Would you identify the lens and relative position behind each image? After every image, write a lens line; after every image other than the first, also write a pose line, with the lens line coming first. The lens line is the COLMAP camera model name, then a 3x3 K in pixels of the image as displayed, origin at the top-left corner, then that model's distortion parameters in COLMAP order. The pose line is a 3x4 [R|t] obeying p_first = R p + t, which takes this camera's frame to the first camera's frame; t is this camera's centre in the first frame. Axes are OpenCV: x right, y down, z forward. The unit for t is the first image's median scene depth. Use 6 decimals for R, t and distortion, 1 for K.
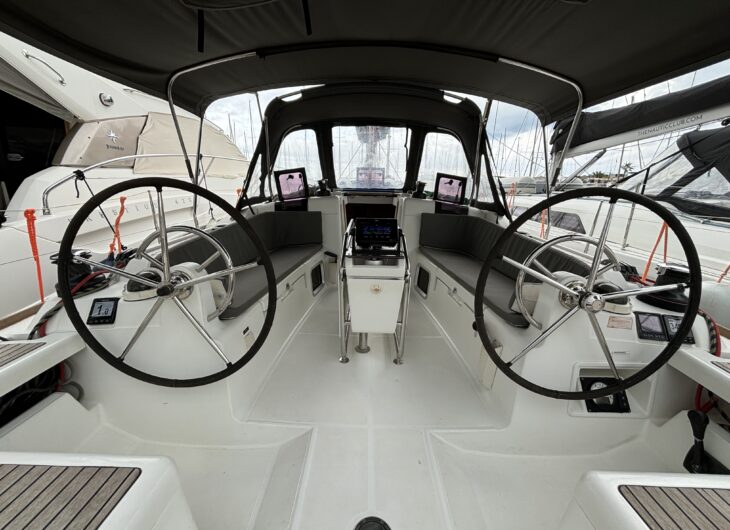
lens RADIAL K [[300.7, 0, 356.4], [0, 300.7, 276.1], [0, 0, 1]] dist [-0.001912, -0.000288]
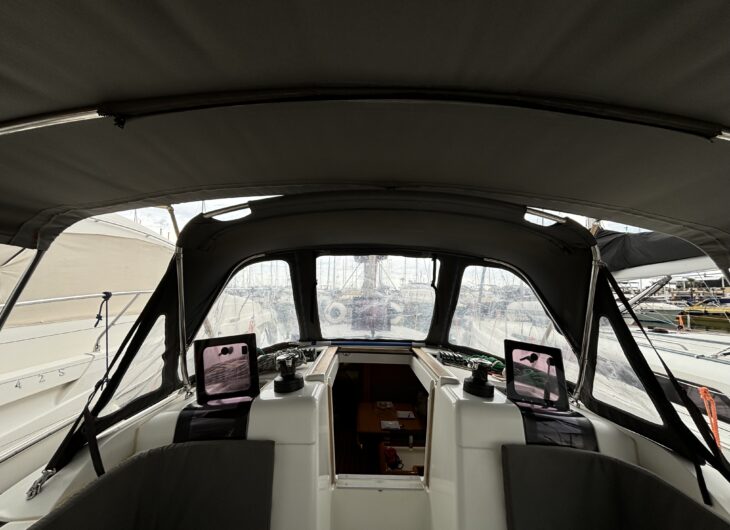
lens RADIAL K [[300.7, 0, 356.4], [0, 300.7, 276.1], [0, 0, 1]] dist [-0.001912, -0.000288]
pose [[0.999910, 0.005218, 0.012373, -0.004268], [-0.000818, 0.943362, -0.331763, -0.290716], [-0.013403, 0.331723, 0.943282, 0.488954]]
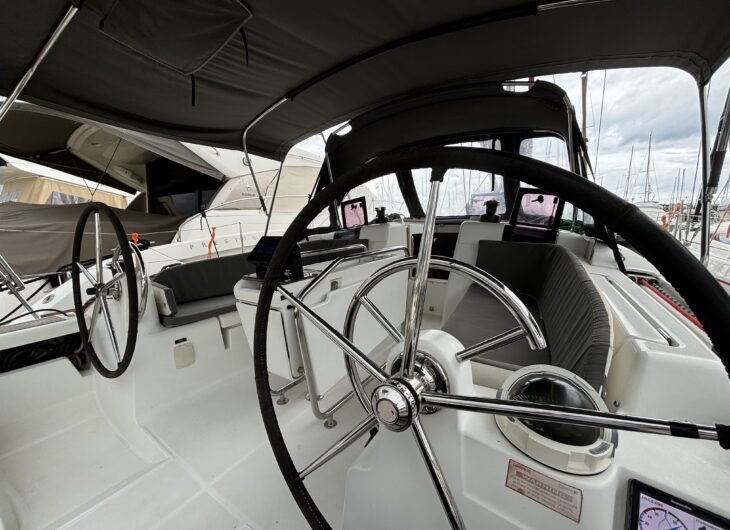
lens RADIAL K [[292.7, 0, 363.8], [0, 292.7, 279.4], [0, 0, 1]] dist [-0.009760, 0.000105]
pose [[0.834704, 0.066669, -0.546649, 0.379849], [-0.123868, 0.989938, -0.068408, -0.024025], [0.536588, 0.124813, 0.834563, 0.232041]]
